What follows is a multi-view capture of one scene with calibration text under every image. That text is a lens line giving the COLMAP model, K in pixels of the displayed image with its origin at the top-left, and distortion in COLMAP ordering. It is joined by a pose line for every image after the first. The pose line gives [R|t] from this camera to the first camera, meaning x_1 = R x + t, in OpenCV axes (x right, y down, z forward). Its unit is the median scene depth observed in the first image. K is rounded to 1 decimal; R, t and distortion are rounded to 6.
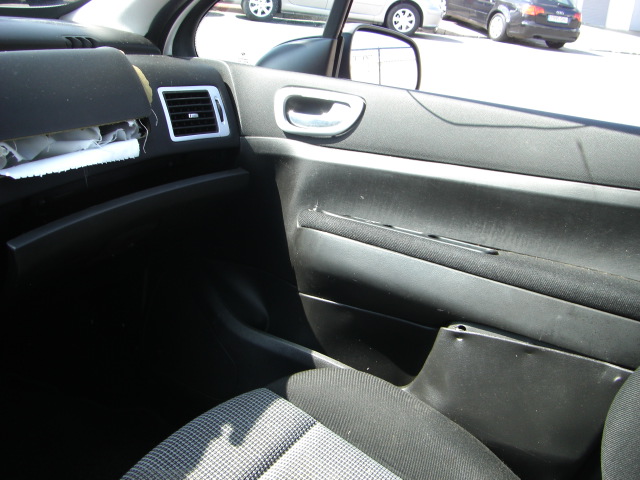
lens RADIAL K [[715.3, 0, 319.9], [0, 715.3, 236.2], [0, 0, 1]] dist [-0.158560, 0.052296]
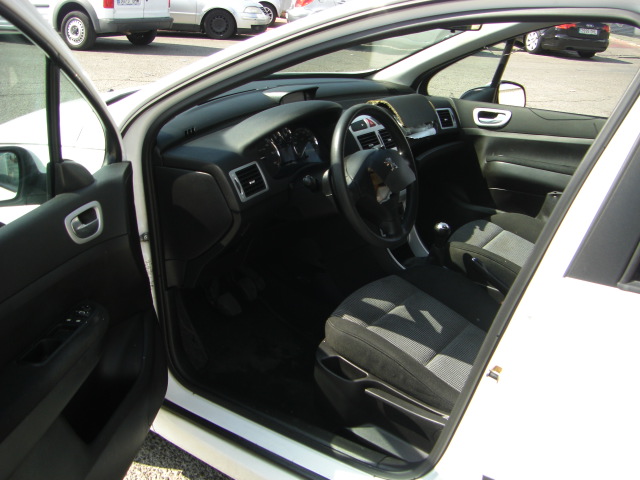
lens RADIAL K [[715.3, 0, 319.9], [0, 715.3, 236.2], [0, 0, 1]] dist [-0.158560, 0.052296]
pose [[0.998468, -0.025718, -0.049001, -0.486801], [0.024856, 0.999527, -0.018119, 0.269415], [0.049444, 0.016873, 0.998634, -1.481658]]
